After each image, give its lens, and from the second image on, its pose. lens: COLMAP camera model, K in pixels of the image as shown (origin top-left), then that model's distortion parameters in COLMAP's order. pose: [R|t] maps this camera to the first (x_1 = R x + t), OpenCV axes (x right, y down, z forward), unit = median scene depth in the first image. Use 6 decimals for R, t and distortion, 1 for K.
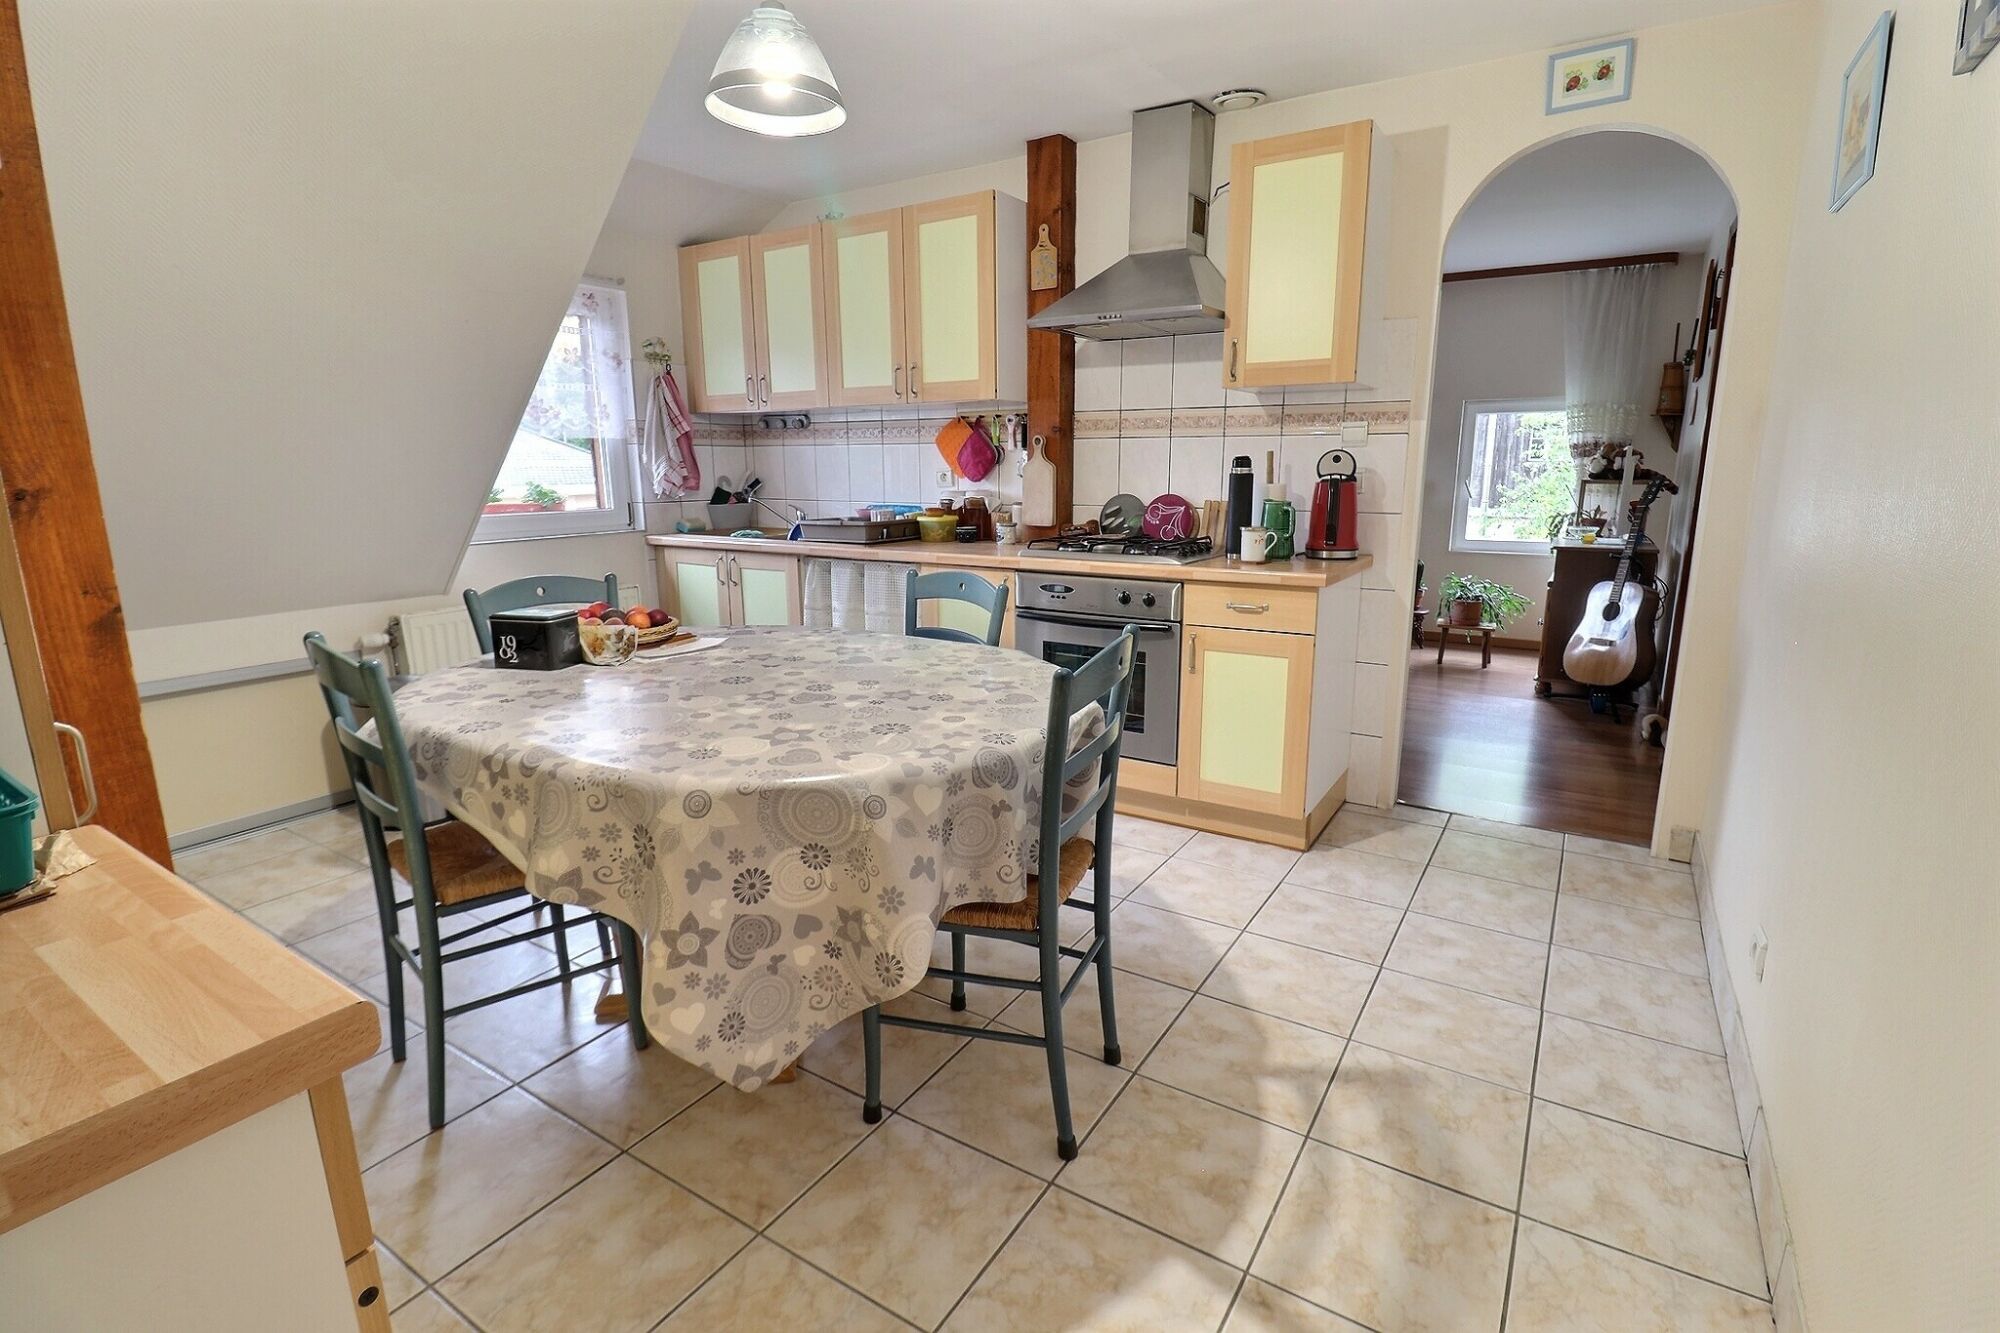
lens RADIAL K [[915.9, 0, 1006.7], [0, 915.9, 636.2], [0, 0, 1]] dist [0.002861, -0.020349]
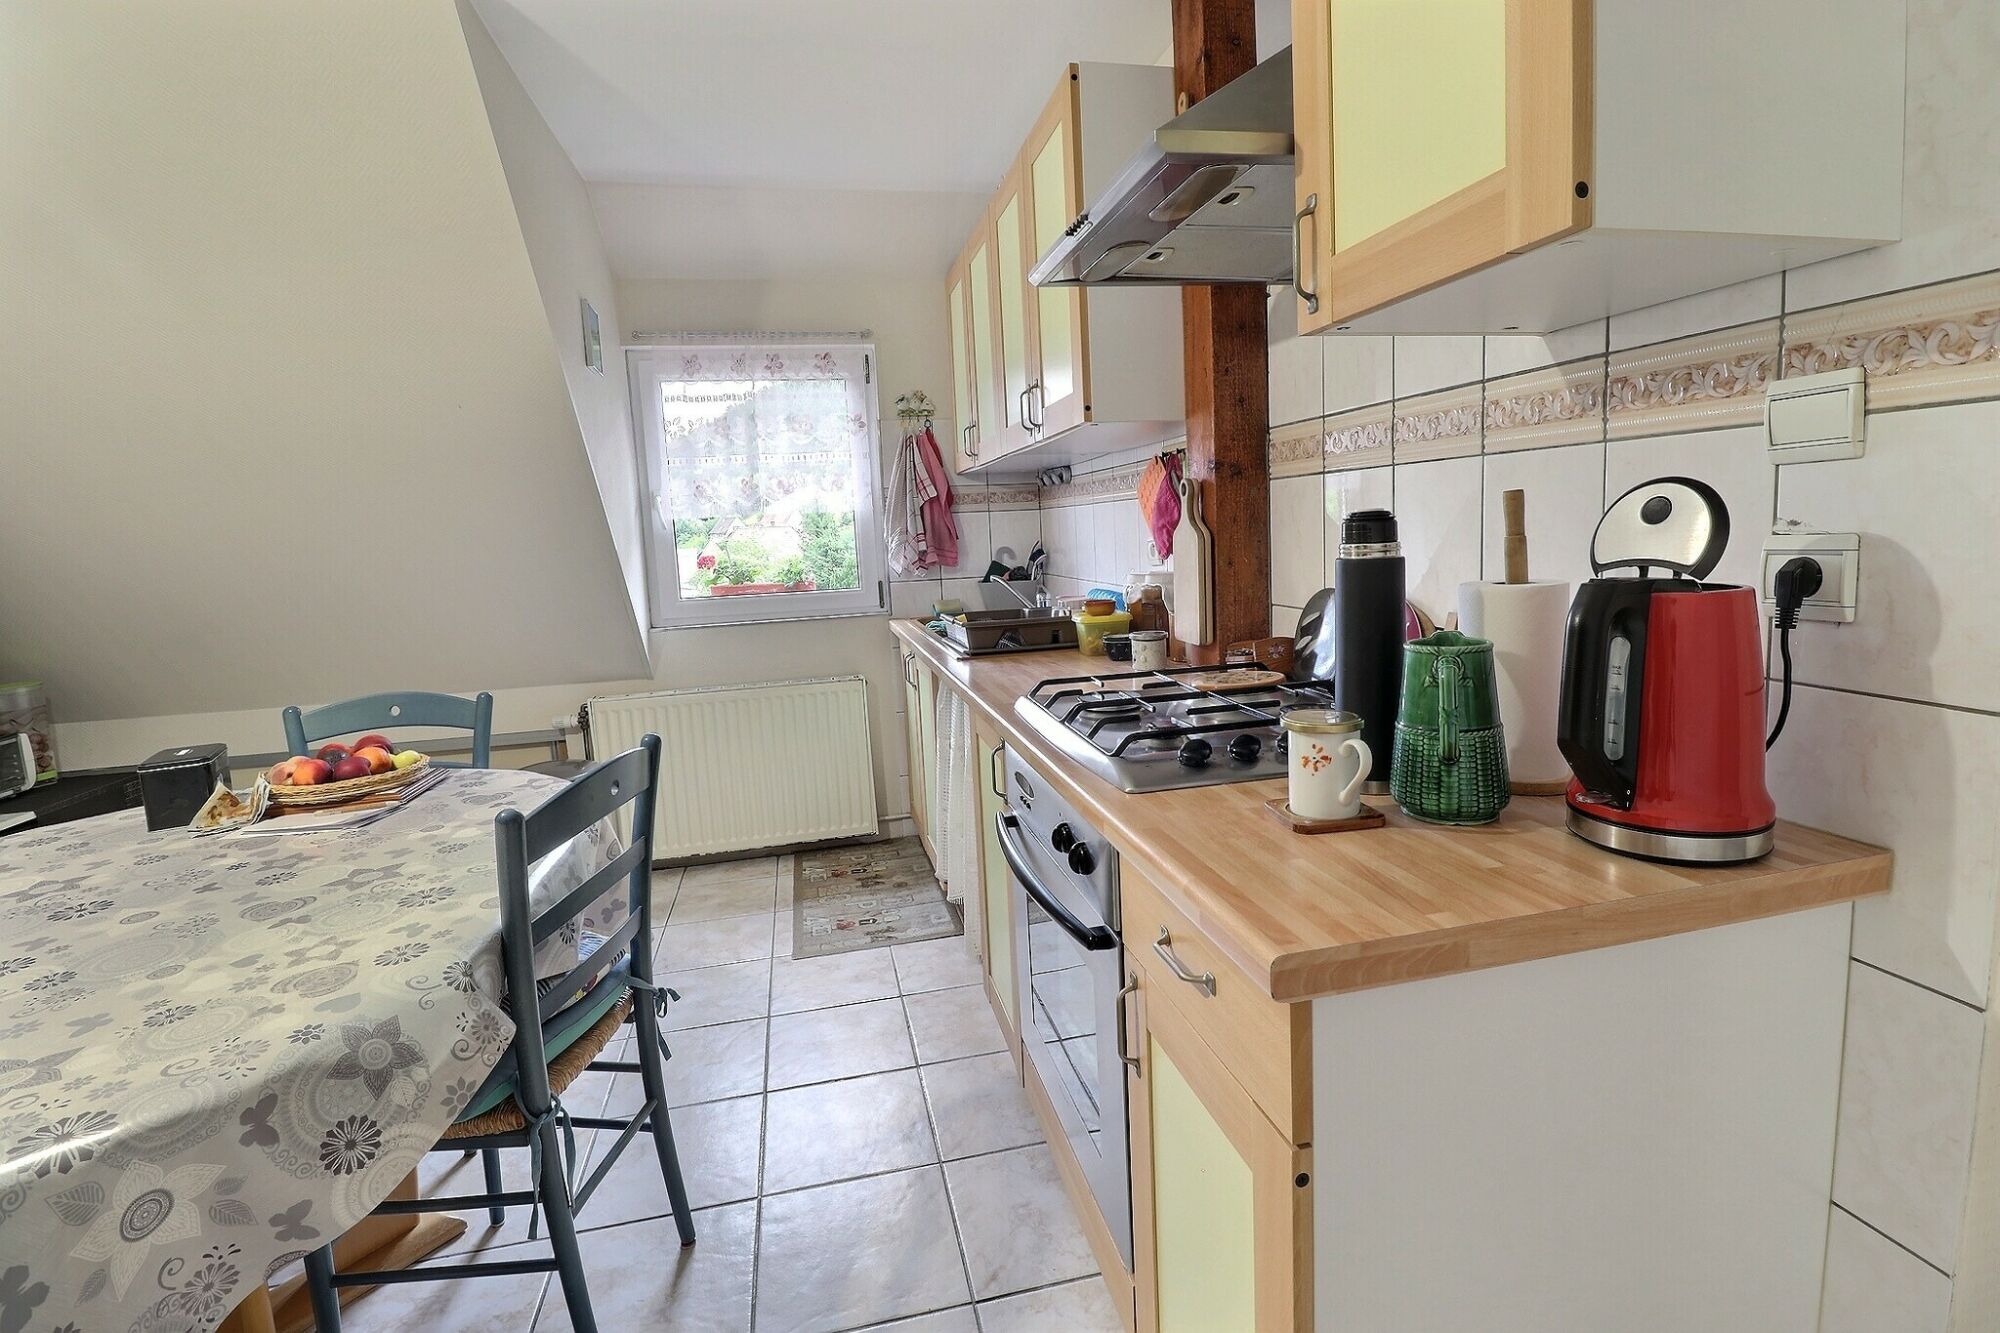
lens RADIAL K [[915.9, 0, 1006.7], [0, 915.9, 636.2], [0, 0, 1]] dist [0.002861, -0.020349]
pose [[0.707861, 0.053914, -0.704291, 0.354359], [-0.087130, 0.996133, -0.011317, -0.112416], [0.700957, 0.069376, 0.709821, 0.553895]]
